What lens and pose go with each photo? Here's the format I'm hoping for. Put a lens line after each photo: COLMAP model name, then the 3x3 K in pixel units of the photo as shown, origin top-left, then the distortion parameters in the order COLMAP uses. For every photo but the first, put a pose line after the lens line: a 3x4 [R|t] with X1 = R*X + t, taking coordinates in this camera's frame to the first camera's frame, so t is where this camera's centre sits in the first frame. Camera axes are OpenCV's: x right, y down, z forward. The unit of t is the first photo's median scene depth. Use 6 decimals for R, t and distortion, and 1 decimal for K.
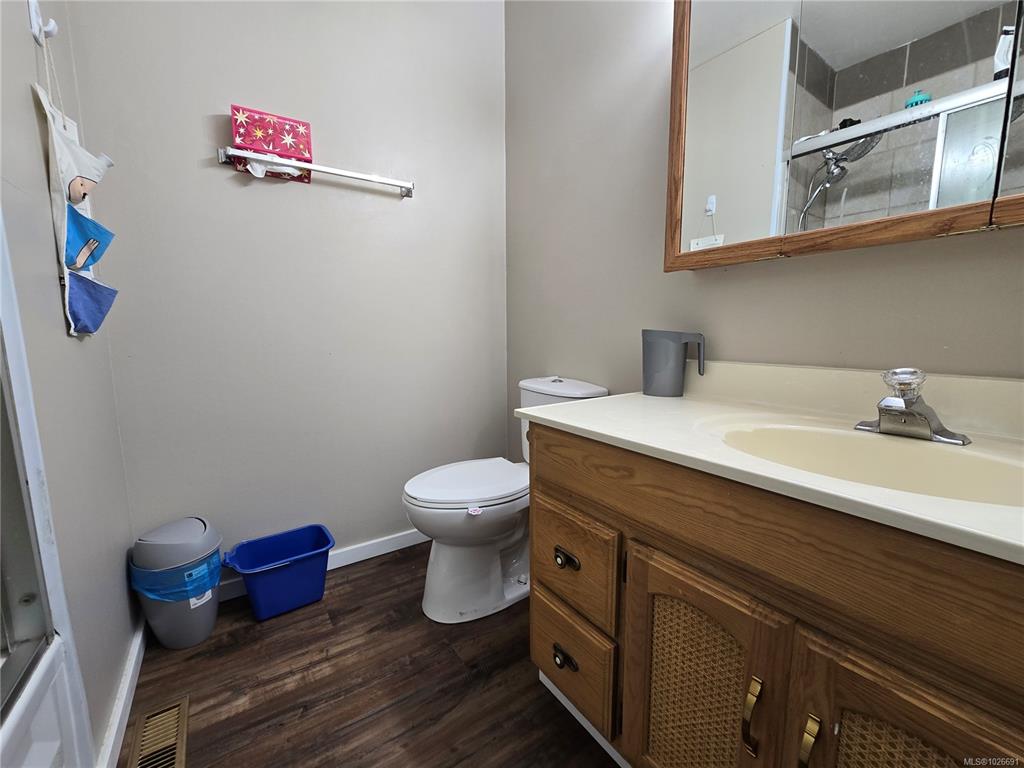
lens RADIAL K [[421.0, 0, 508.1], [0, 421.0, 384.1], [0, 0, 1]] dist [-0.008186, 0.002449]
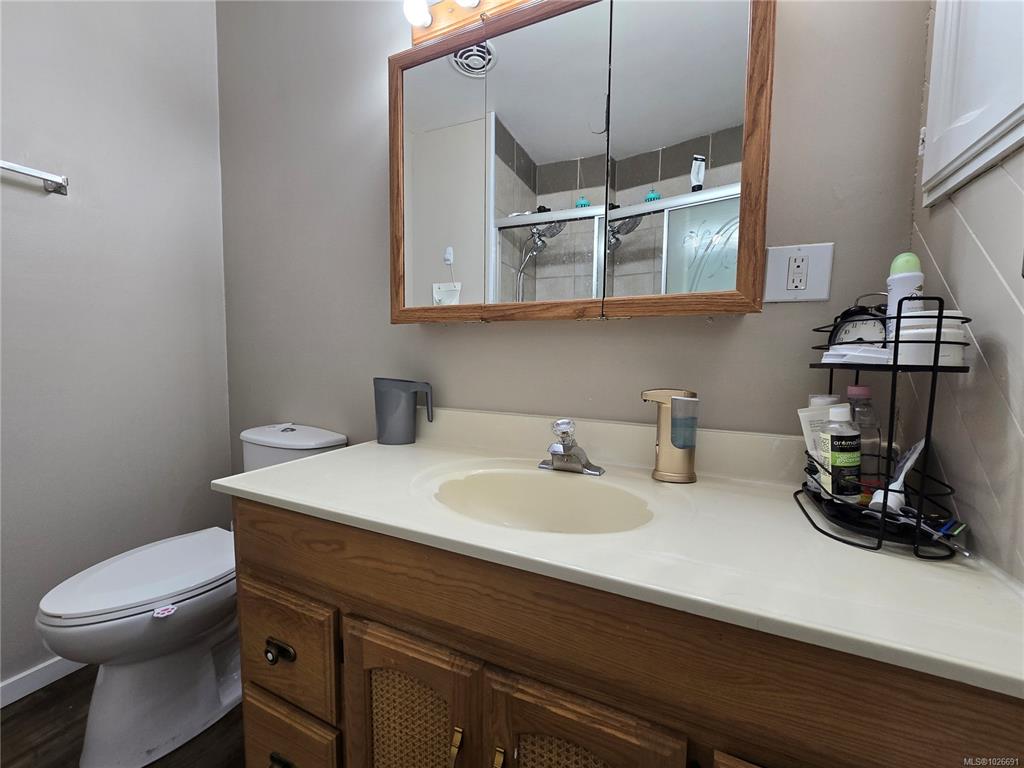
lens RADIAL K [[421.0, 0, 506.3], [0, 421.0, 385.6], [0, 0, 1]] dist [-0.008186, 0.002449]
pose [[0.860259, -0.018116, 0.509535, 0.096996], [0.047398, 0.997882, -0.044544, -0.063623], [-0.507649, 0.062471, 0.859296, -0.017243]]
